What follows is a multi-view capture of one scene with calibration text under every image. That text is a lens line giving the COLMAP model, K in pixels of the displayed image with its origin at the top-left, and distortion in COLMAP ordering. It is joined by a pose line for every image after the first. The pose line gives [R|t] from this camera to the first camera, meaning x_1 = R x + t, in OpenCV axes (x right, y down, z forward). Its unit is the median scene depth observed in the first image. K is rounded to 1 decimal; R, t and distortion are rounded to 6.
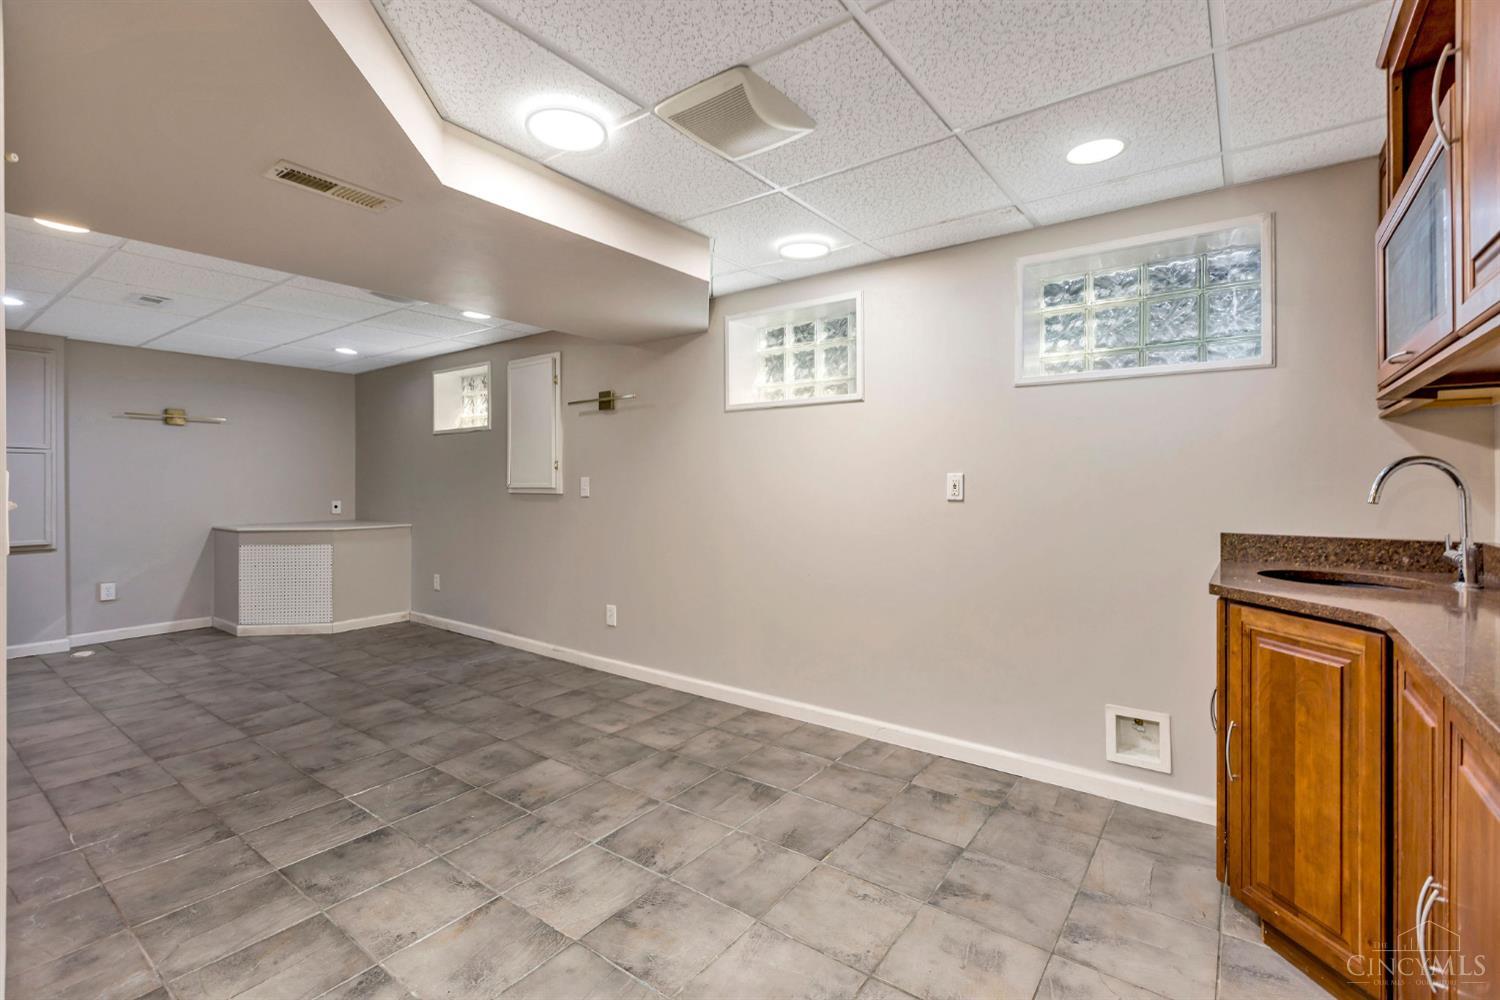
lens RADIAL K [[674.8, 0, 757.8], [0, 674.8, 492.4], [0, 0, 1]] dist [0.000018, 0.001958]
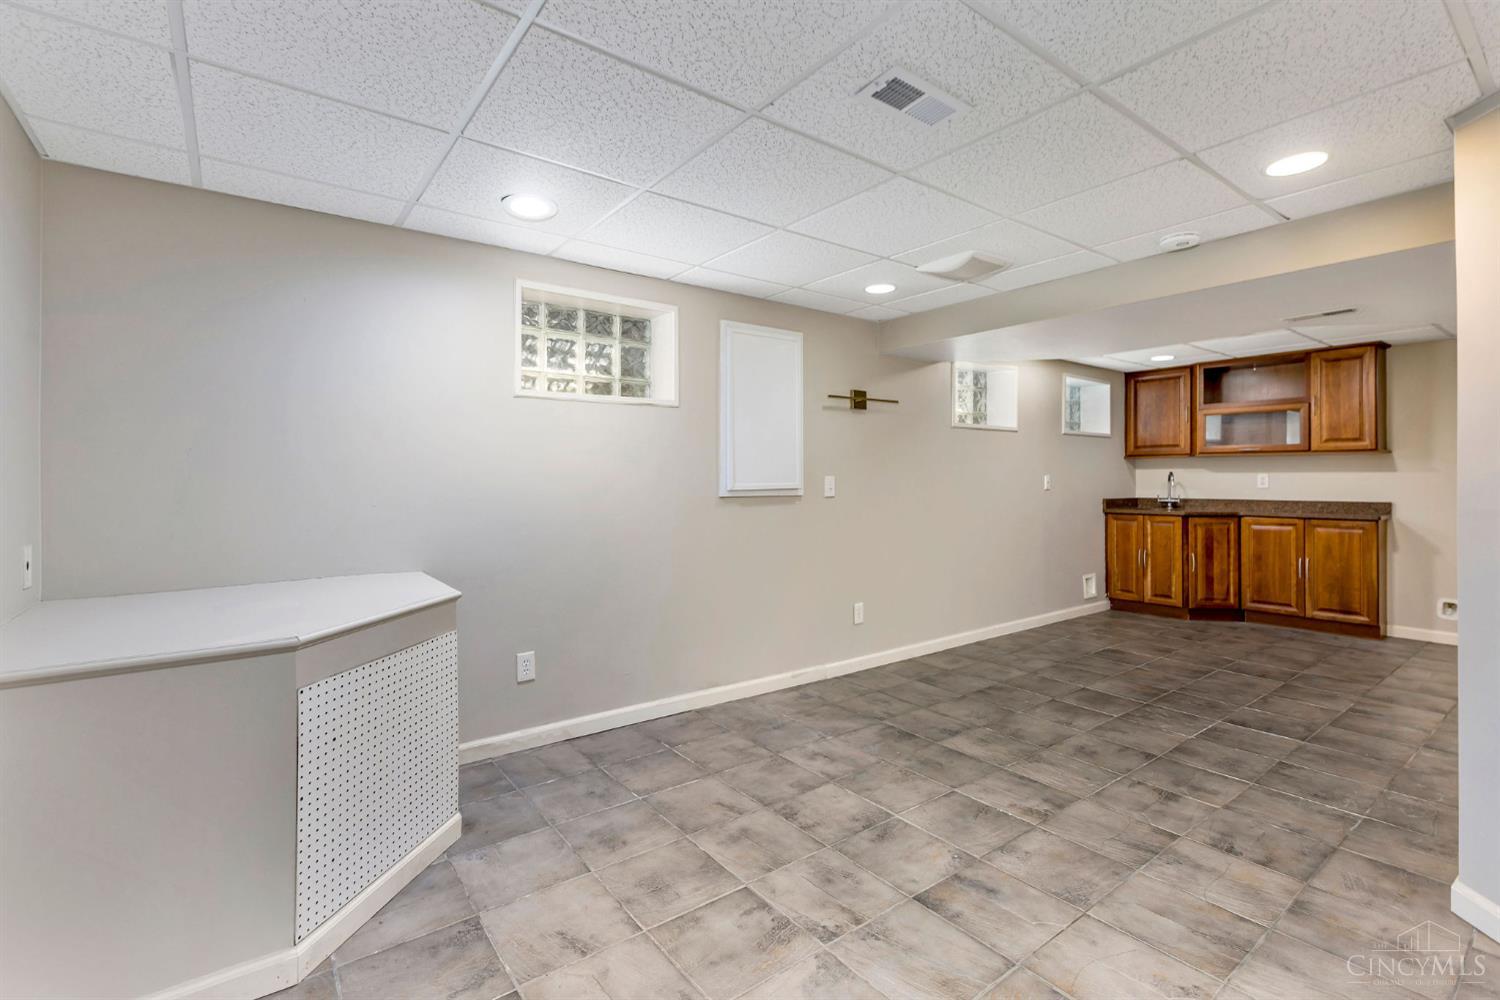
lens RADIAL K [[674.8, 0, 766.7], [0, 674.8, 473.5], [0, 0, 1]] dist [0.000018, 0.001958]
pose [[0.272095, 0.014023, 0.962168, -1.518510], [0.021481, 0.999556, -0.020643, -0.010041], [-0.962031, 0.026285, 0.271673, 1.060787]]
